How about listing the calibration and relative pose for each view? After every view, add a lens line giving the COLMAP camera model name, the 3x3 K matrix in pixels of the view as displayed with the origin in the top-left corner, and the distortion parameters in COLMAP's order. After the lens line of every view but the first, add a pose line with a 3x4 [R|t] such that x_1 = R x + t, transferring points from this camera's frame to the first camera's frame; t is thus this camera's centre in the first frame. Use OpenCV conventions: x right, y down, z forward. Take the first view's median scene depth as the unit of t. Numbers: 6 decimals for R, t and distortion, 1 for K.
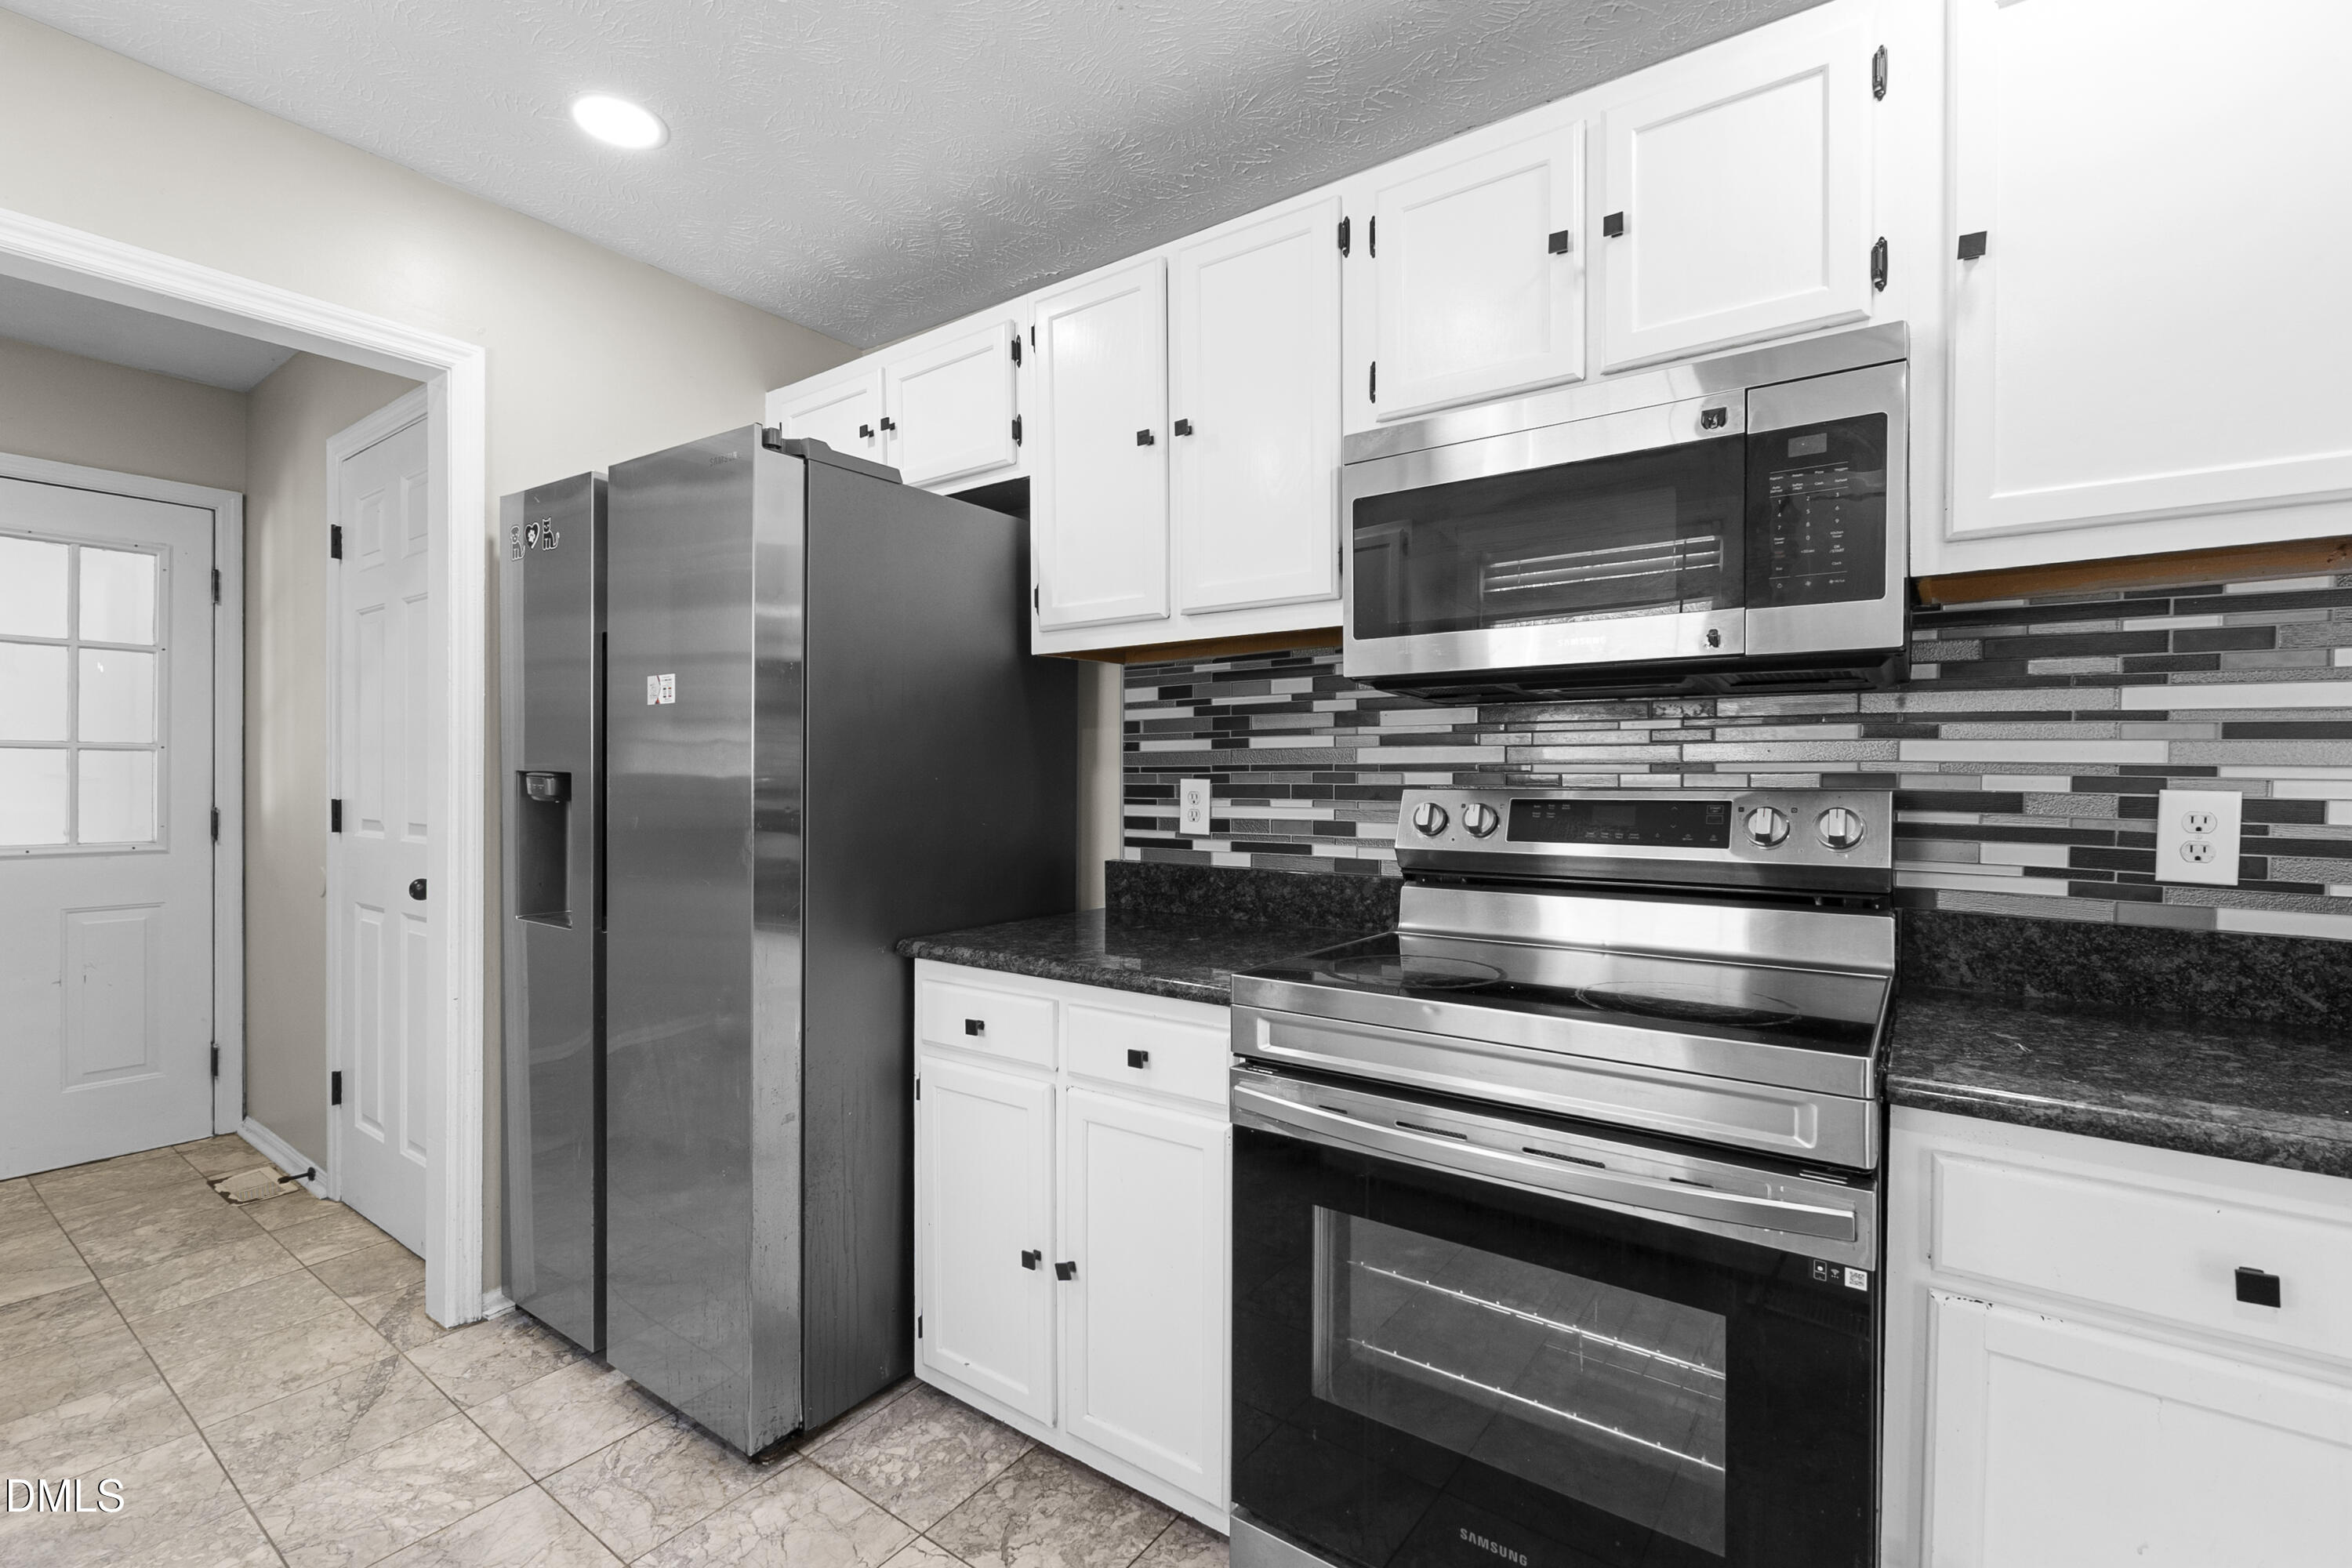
lens RADIAL K [[1042.8, 0, 1176.0], [0, 1042.8, 784.0], [0, 0, 1]] dist [-0.004263, 0.000356]
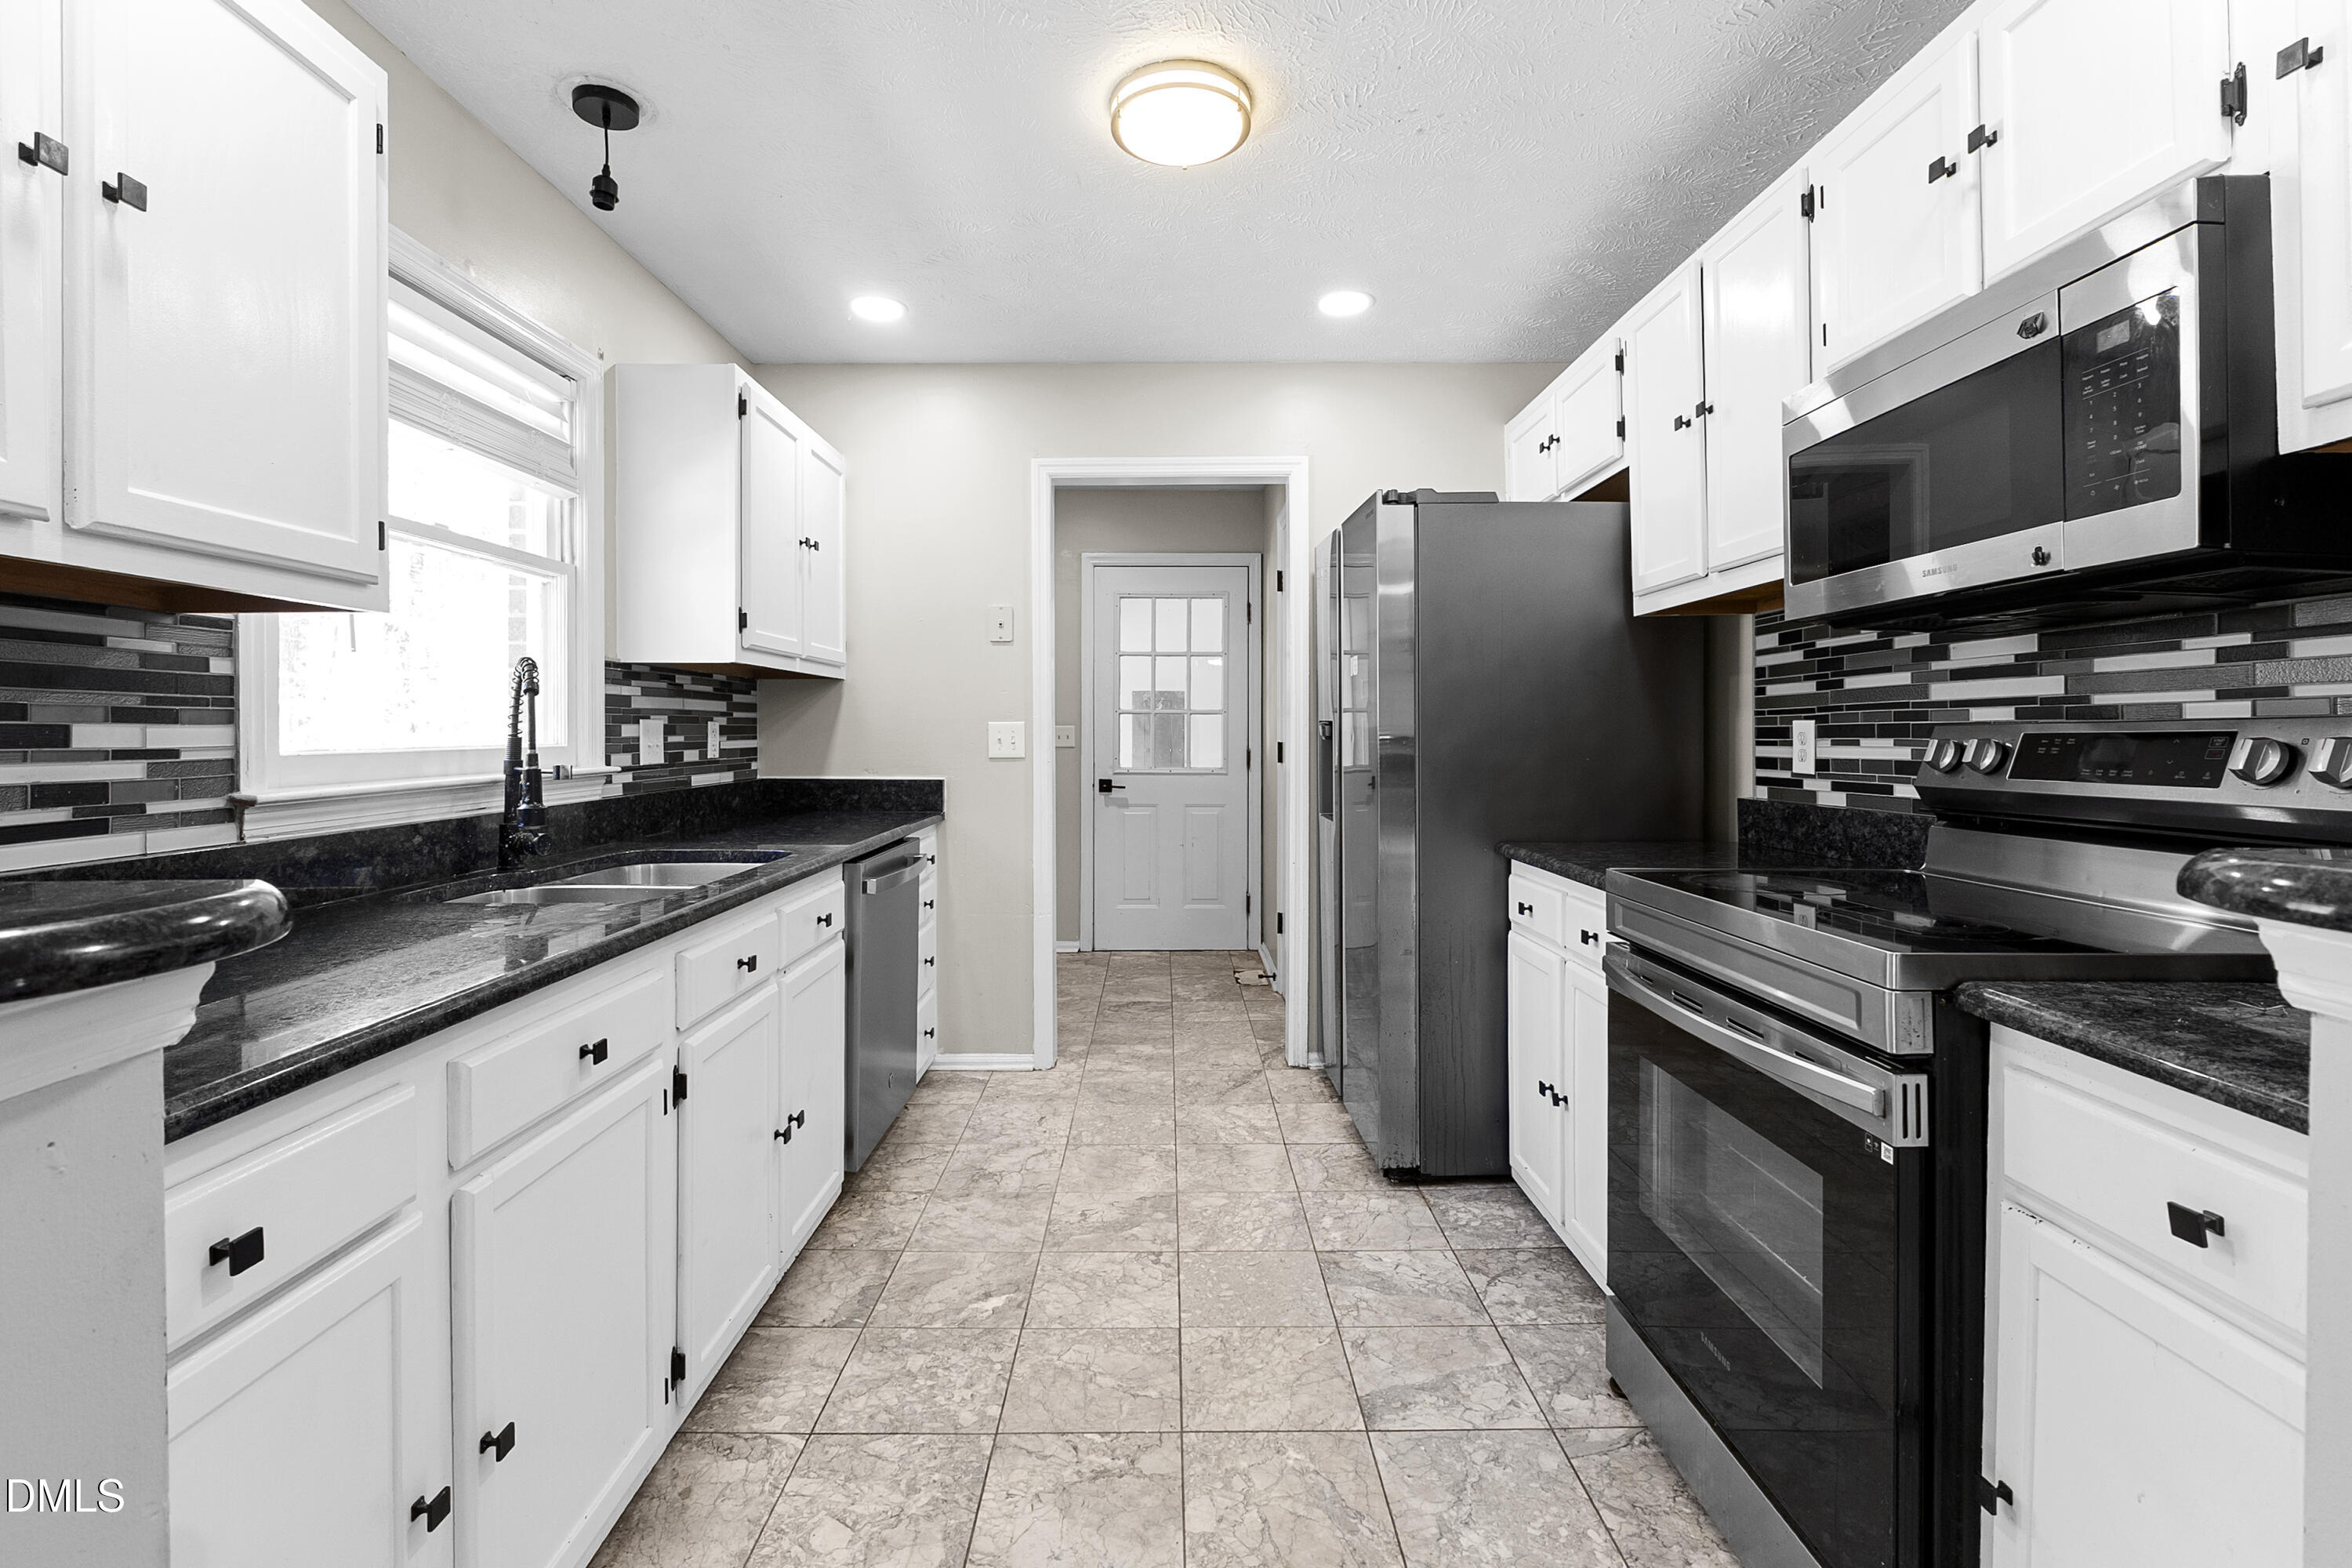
lens RADIAL K [[1060.2, 0, 1169.8], [0, 1060.2, 735.0], [0, 0, 1]] dist [0.000007, 0.000219]
pose [[0.592606, -0.003697, -0.805484, 0.526742], [-0.003077, 0.999972, -0.006853, 0.020402], [0.805487, 0.006540, 0.592578, -0.133311]]
